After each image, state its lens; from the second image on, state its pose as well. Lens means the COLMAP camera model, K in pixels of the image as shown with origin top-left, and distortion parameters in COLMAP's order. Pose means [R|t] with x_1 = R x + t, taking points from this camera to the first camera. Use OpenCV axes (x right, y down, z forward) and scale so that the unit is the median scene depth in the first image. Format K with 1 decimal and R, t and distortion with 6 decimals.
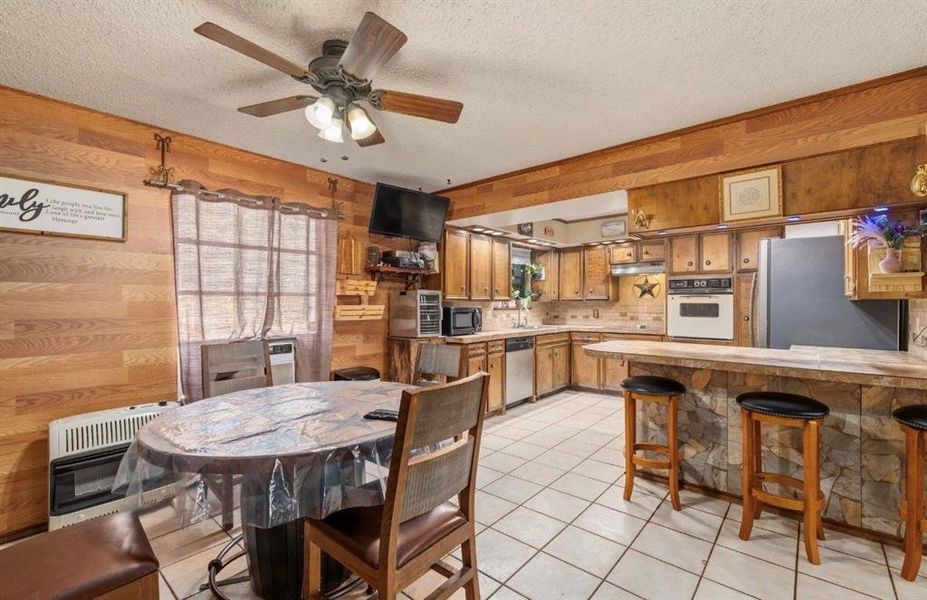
lens RADIAL K [[408.6, 0, 463.5], [0, 408.6, 298.3], [0, 0, 1]] dist [0.003206, 0.000858]
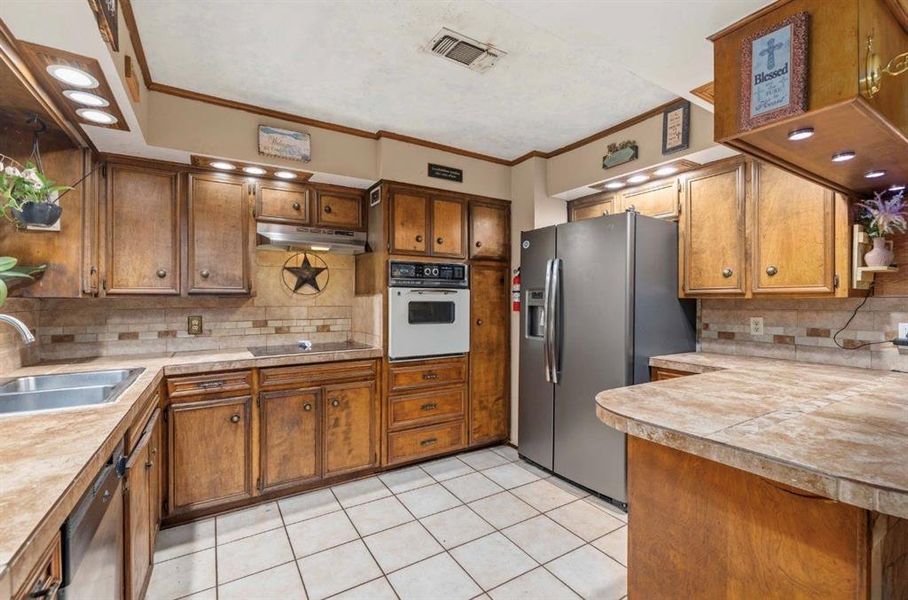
lens RADIAL K [[402.2, 0, 456.5], [0, 402.2, 298.5], [0, 0, 1]] dist [-0.001491, 0.001016]
pose [[0.300734, 0.005662, 0.953691, -0.024545], [-0.010228, 0.999944, -0.002711, 0.012431], [-0.953653, -0.008939, 0.300775, 1.111463]]
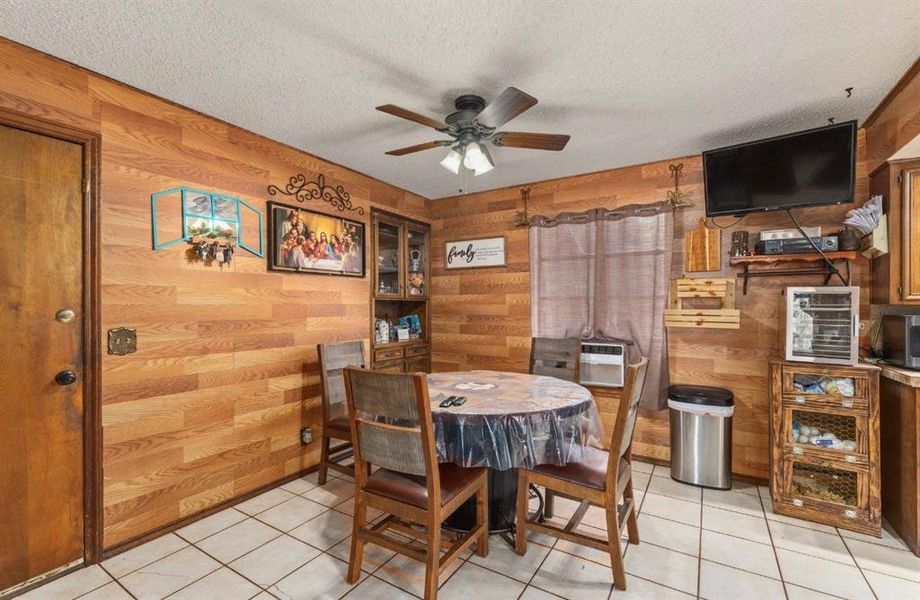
lens RADIAL K [[405.5, 0, 455.2], [0, 405.5, 305.0], [0, 0, 1]] dist [0.003206, 0.000858]
pose [[0.148353, 0.000527, -0.988934, 0.522622], [0.008110, 0.999966, 0.001749, 0.003448], [0.988901, -0.008280, 0.148343, 0.448407]]
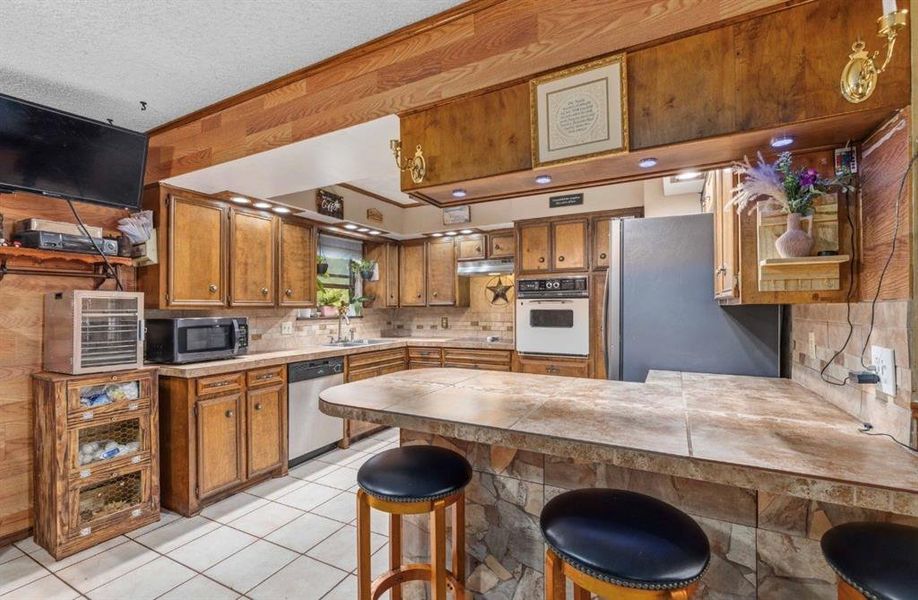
lens RADIAL K [[406.6, 0, 460.1], [0, 406.6, 304.4], [0, 0, 1]] dist [-0.001491, 0.001016]
pose [[0.974799, -0.003092, 0.223062, 0.328614], [0.002858, 0.999995, 0.001371, 0.000511], [-0.223065, -0.000699, 0.974803, 0.391725]]
